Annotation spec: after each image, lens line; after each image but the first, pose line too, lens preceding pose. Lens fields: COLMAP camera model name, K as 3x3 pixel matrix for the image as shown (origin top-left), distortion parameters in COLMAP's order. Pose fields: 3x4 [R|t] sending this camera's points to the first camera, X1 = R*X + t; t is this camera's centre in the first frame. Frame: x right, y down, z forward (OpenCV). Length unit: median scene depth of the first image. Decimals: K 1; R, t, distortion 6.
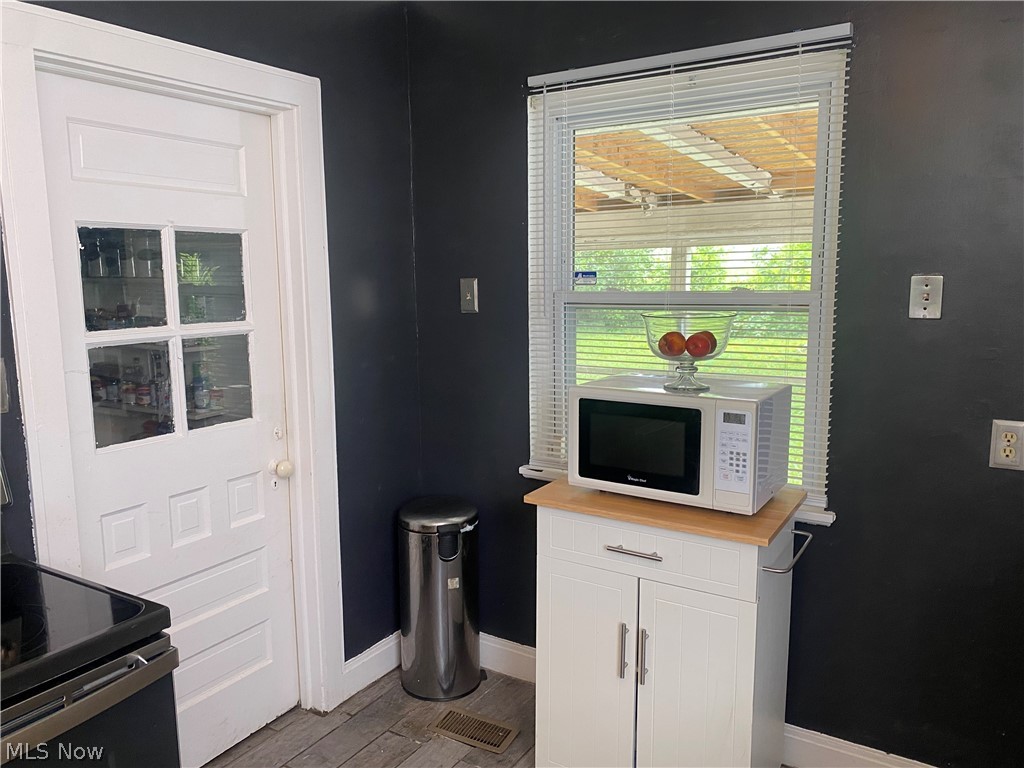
lens RADIAL K [[766.5, 0, 510.6], [0, 766.5, 381.1], [0, 0, 1]] dist [0.005786, -0.013816]
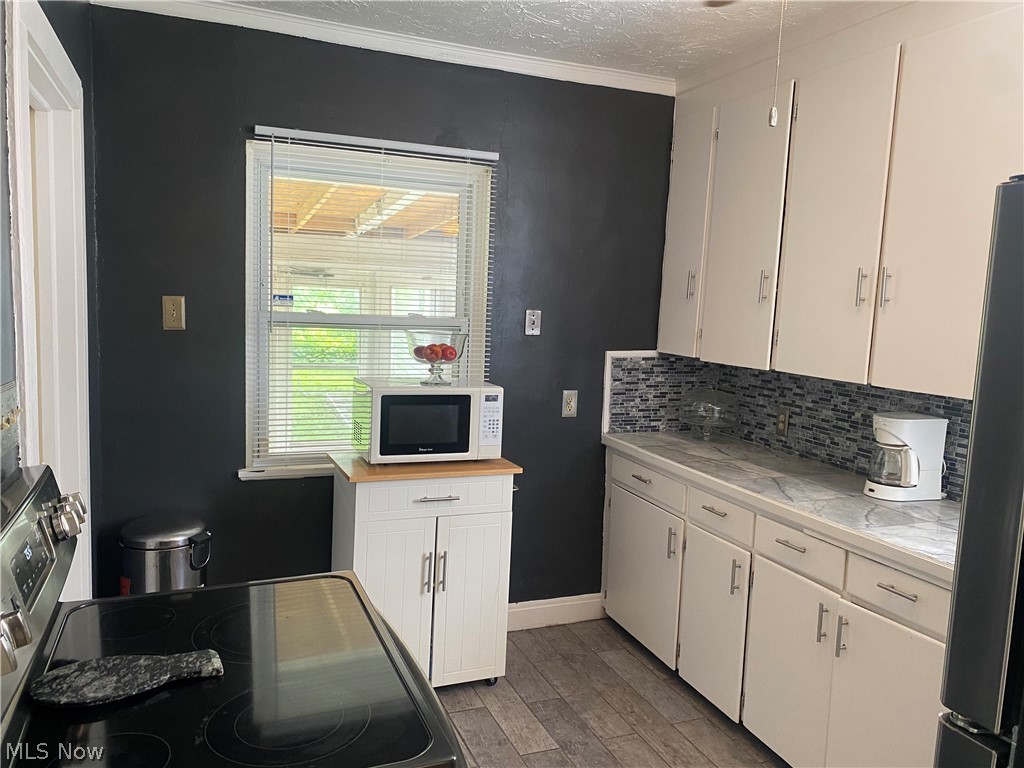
lens RADIAL K [[766.5, 0, 517.1], [0, 766.5, 387.3], [0, 0, 1]] dist [0.005786, -0.013816]
pose [[0.574188, -0.056035, 0.816804, -0.855859], [0.067076, 0.997521, 0.021280, -0.003468], [-0.815971, 0.042570, 0.576523, 0.046080]]
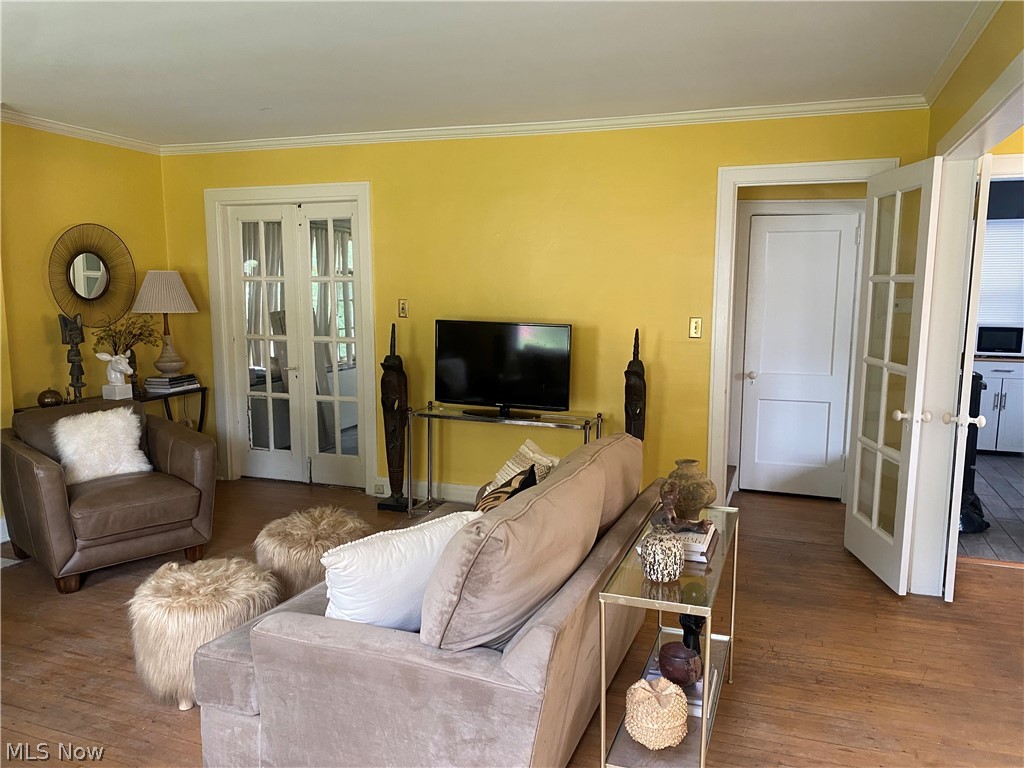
lens RADIAL K [[766.5, 0, 512.9], [0, 766.5, 385.1], [0, 0, 1]] dist [0.005786, -0.013816]
pose [[0.979583, -0.011514, 0.200711, -2.527981], [0.013832, 0.999853, -0.010149, 0.277434], [-0.200564, 0.012718, 0.979598, -1.812645]]
